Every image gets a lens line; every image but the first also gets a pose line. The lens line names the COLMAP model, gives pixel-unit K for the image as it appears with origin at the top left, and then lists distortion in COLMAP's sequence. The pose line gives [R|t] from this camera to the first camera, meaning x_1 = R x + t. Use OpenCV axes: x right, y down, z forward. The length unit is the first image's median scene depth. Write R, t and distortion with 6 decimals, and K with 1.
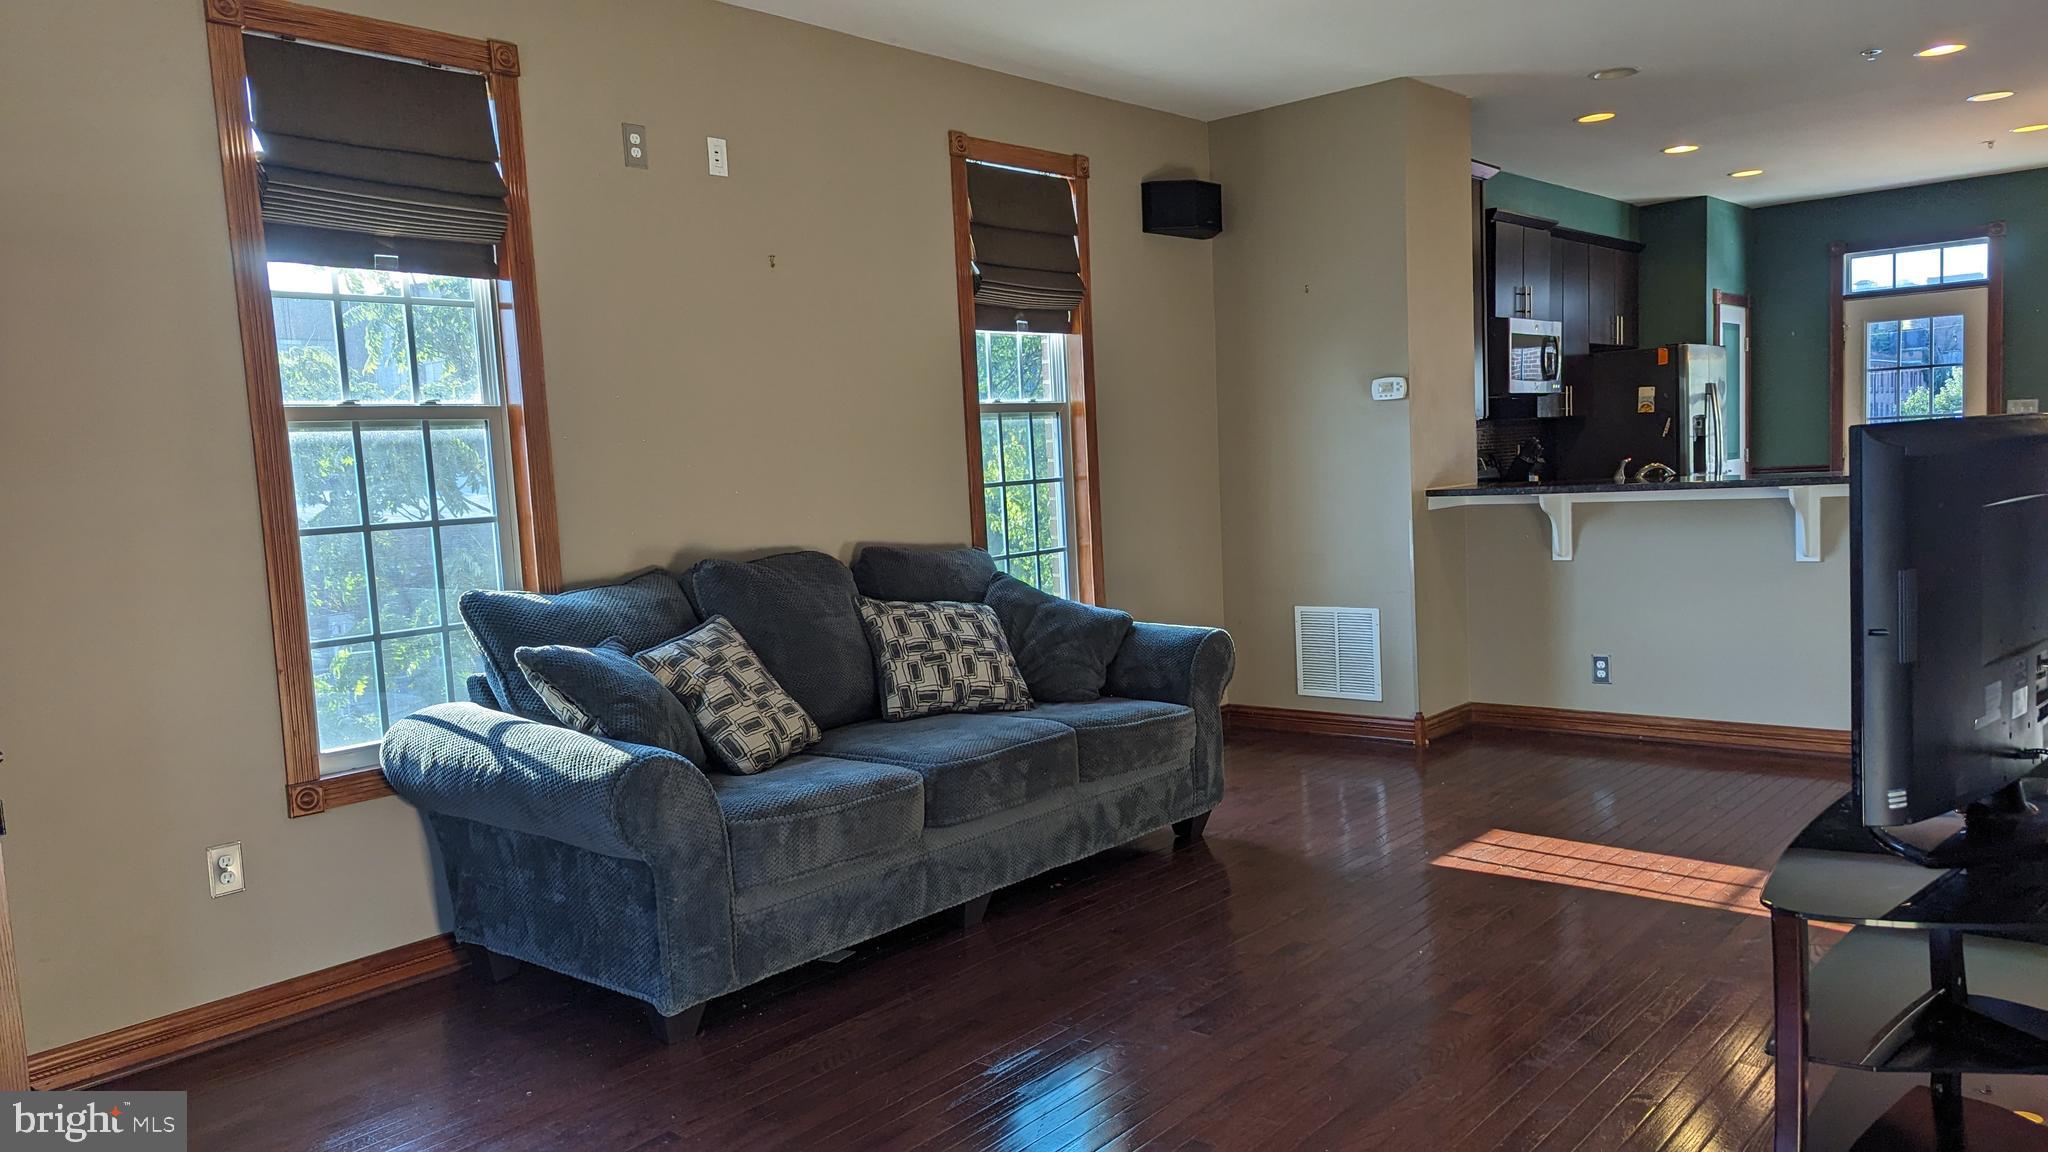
lens RADIAL K [[1471.1, 0, 999.9], [0, 1471.1, 603.9], [0, 0, 1]] dist [0.105804, -0.139048]
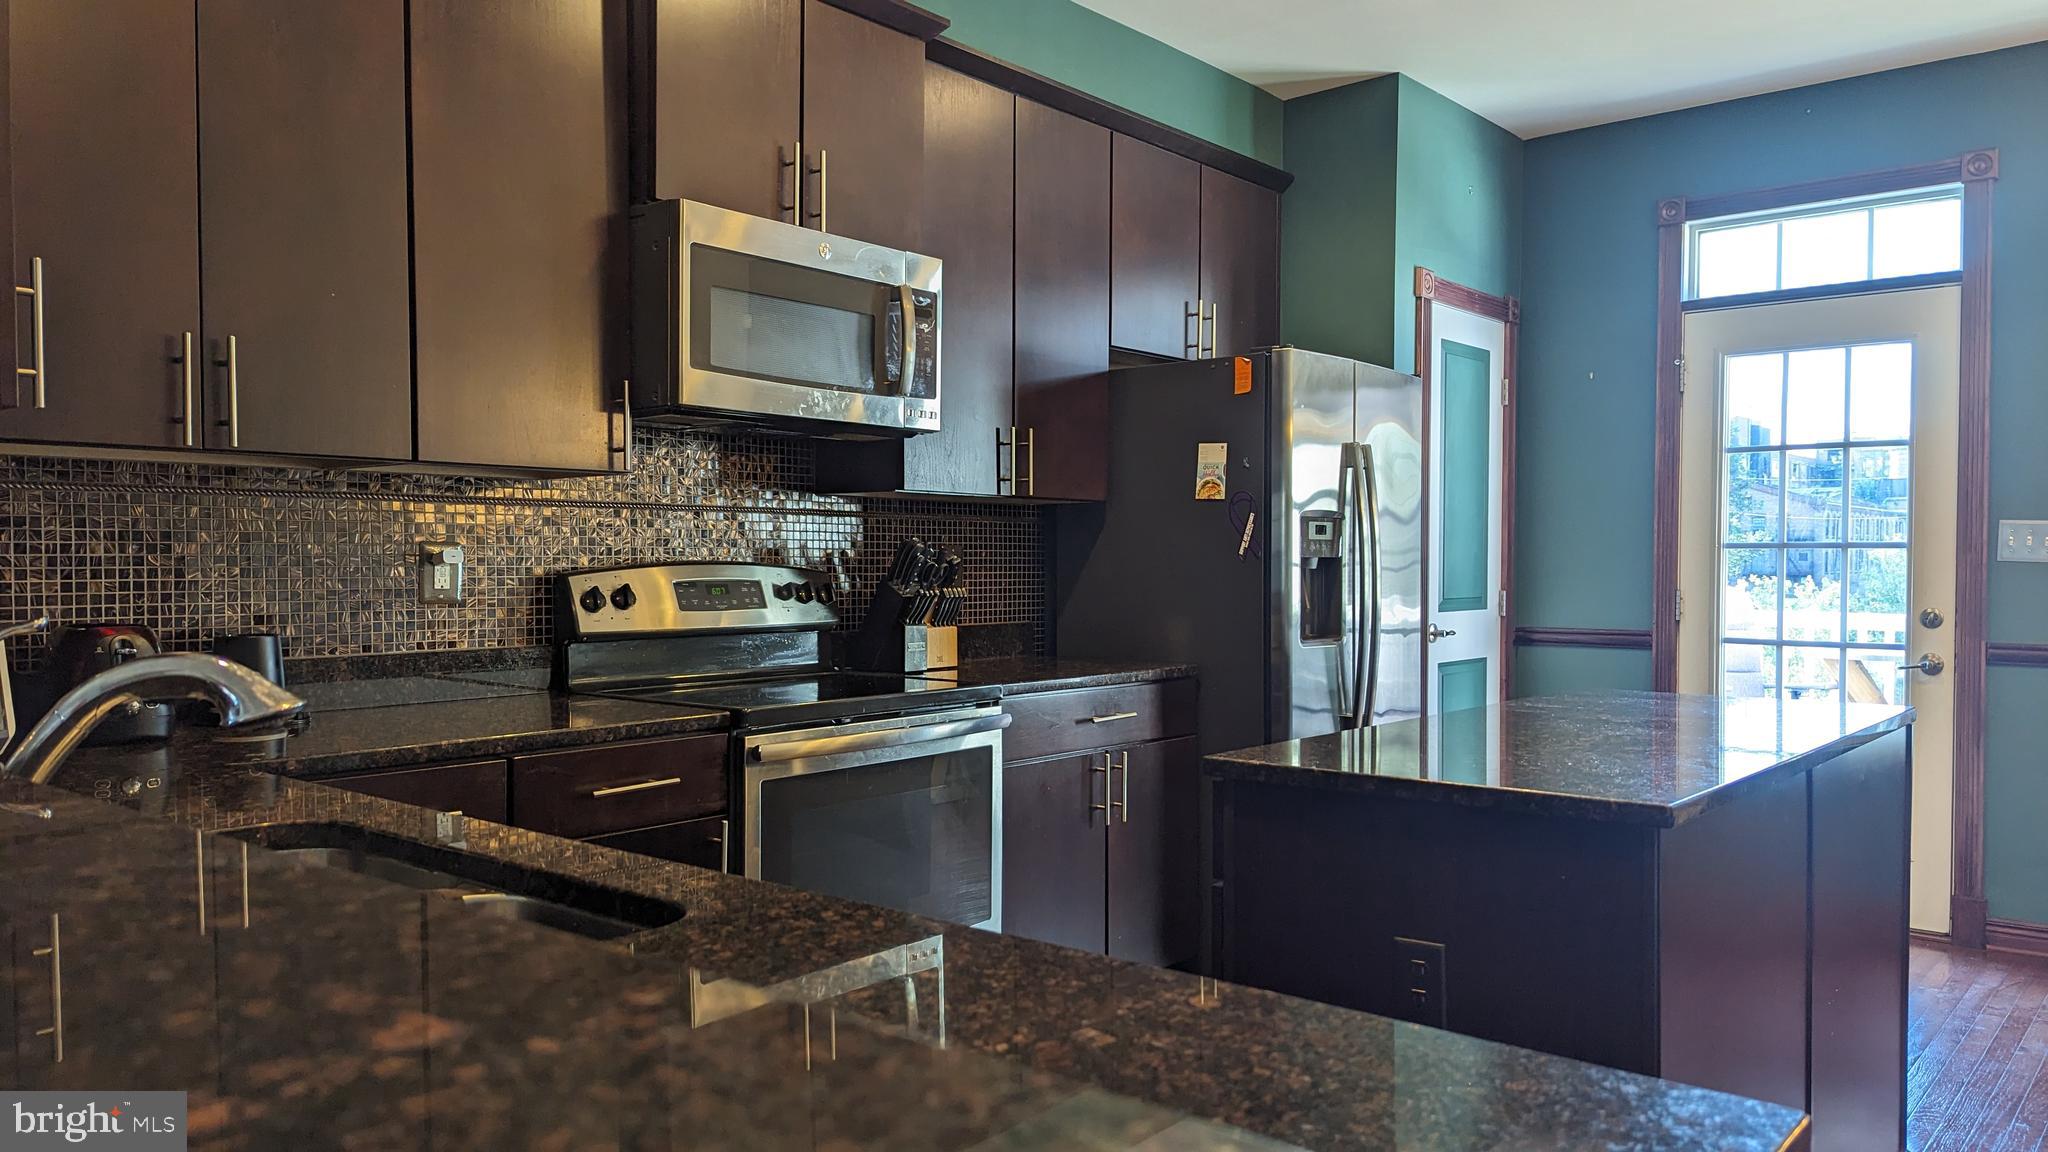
lens RADIAL K [[1458.6, 0, 1044.7], [0, 1458.6, 590.3], [0, 0, 1]] dist [0.089112, -0.099255]
pose [[0.997802, 0.060659, 0.026667, 0.343423], [-0.058778, 0.996060, -0.066408, -0.062764], [-0.030590, 0.064695, 0.997436, 0.517666]]
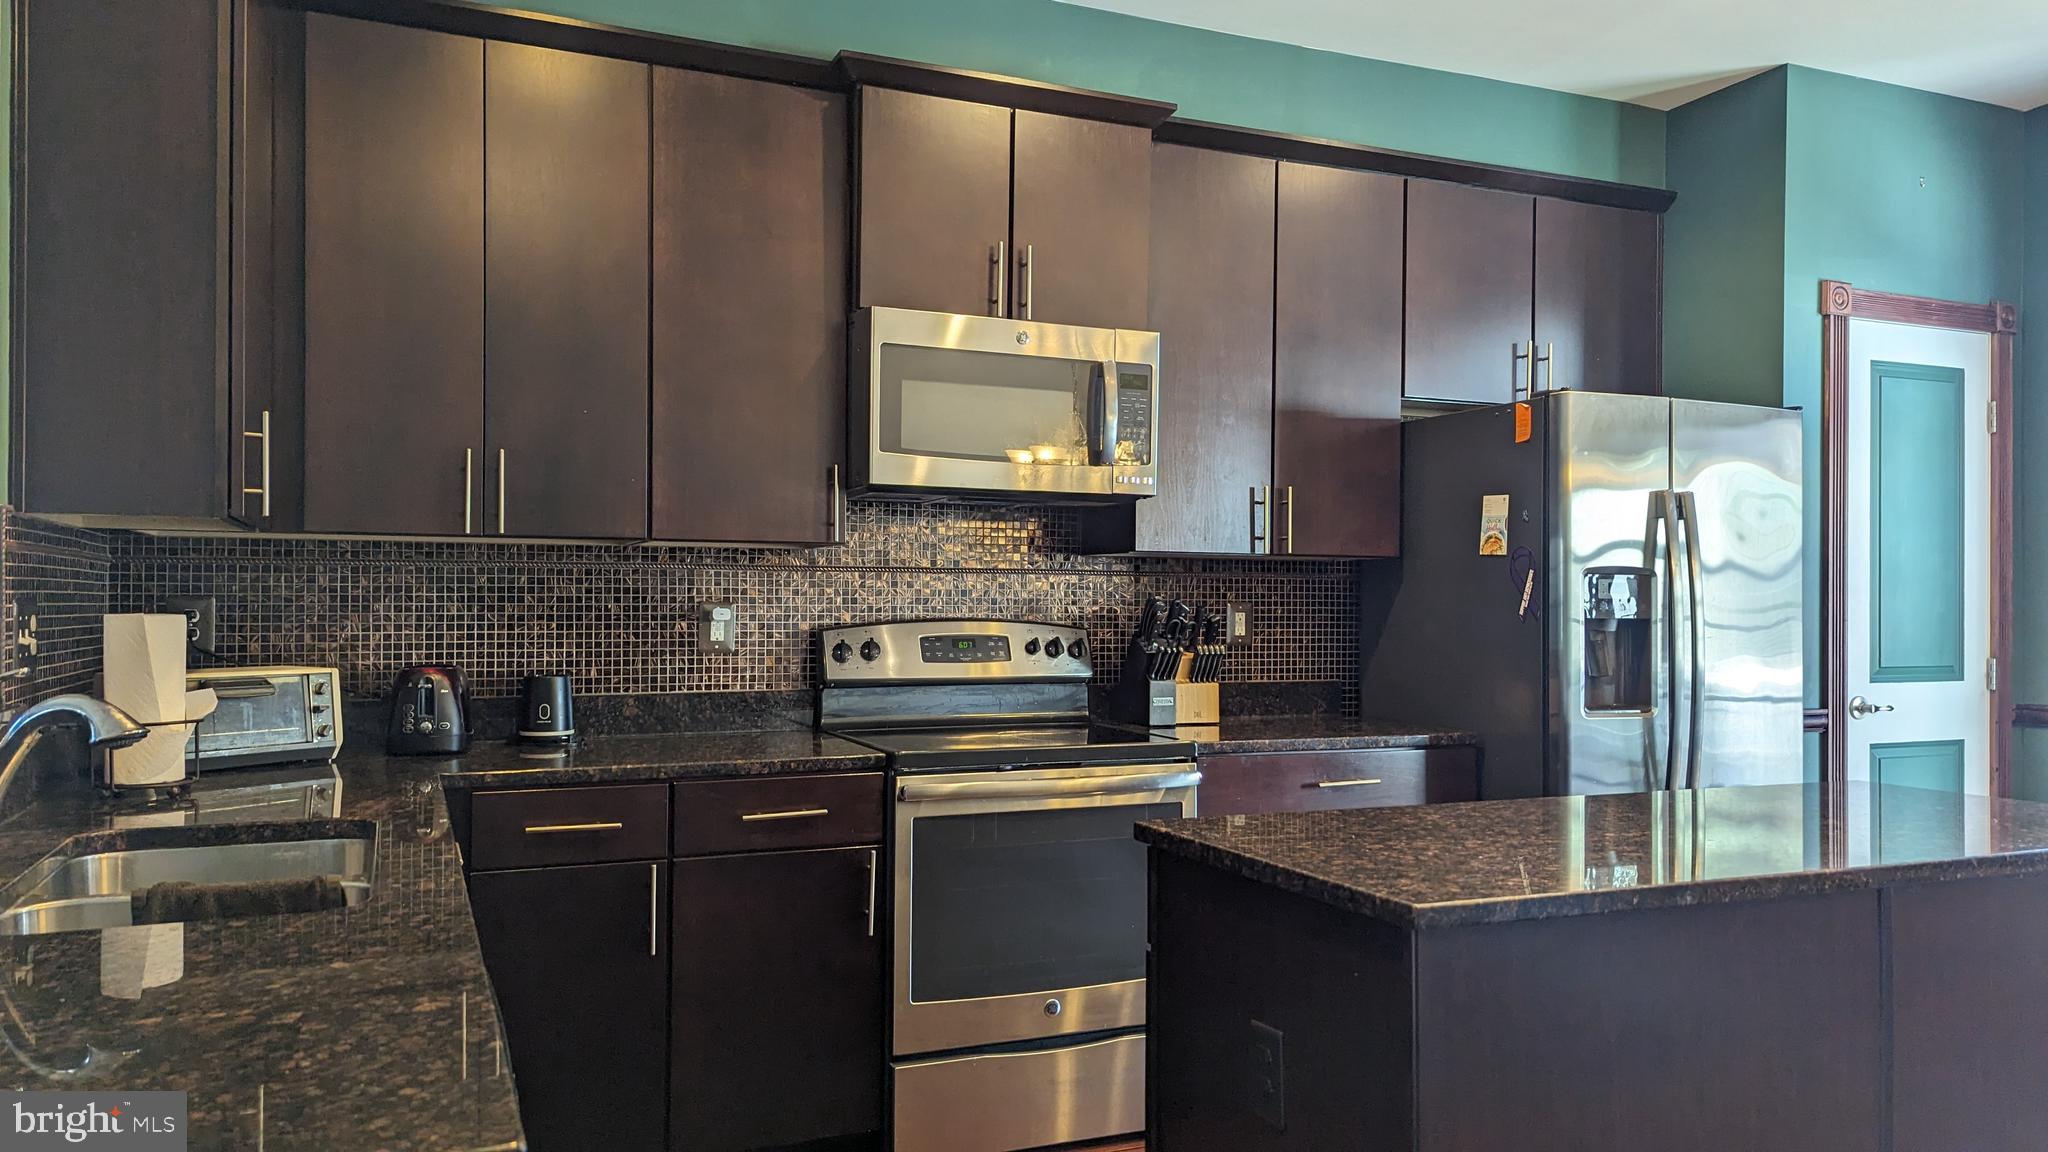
lens RADIAL K [[1458.6, 0, 1044.7], [0, 1458.6, 590.3], [0, 0, 1]] dist [0.089112, -0.099255]
pose [[0.902974, 0.061387, -0.425288, 0.457486], [-0.096286, 0.993481, -0.061034, -0.074066], [0.418769, 0.096062, 0.902998, 0.526611]]
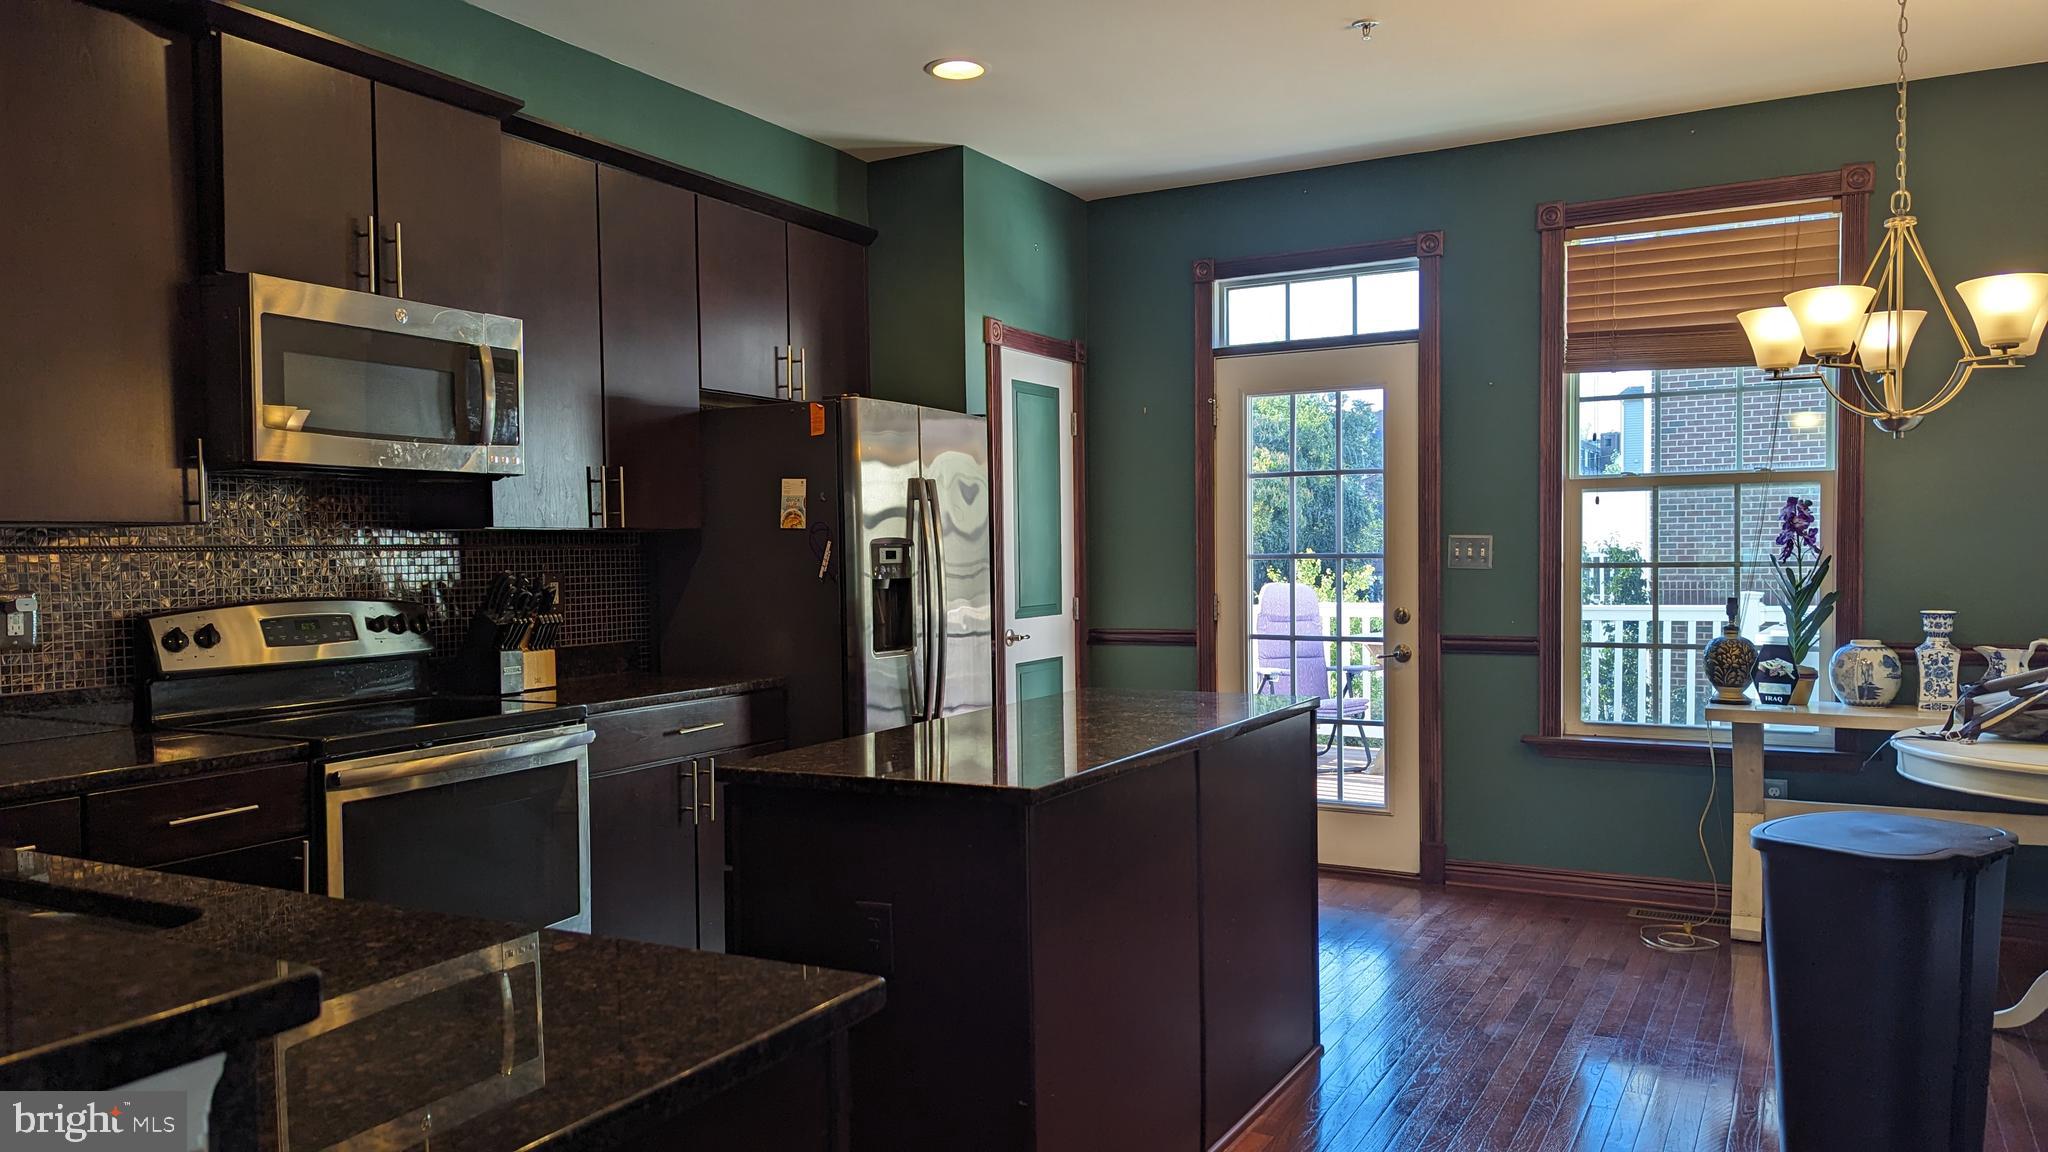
lens RADIAL K [[1454.6, 0, 1019.4], [0, 1454.6, 595.1], [0, 0, 1]] dist [0.084332, -0.080631]
pose [[0.975156, 0.038553, 0.218138, 0.369363], [-0.024842, 0.997559, -0.065256, -0.069120], [-0.220122, 0.058216, 0.973734, 0.462249]]
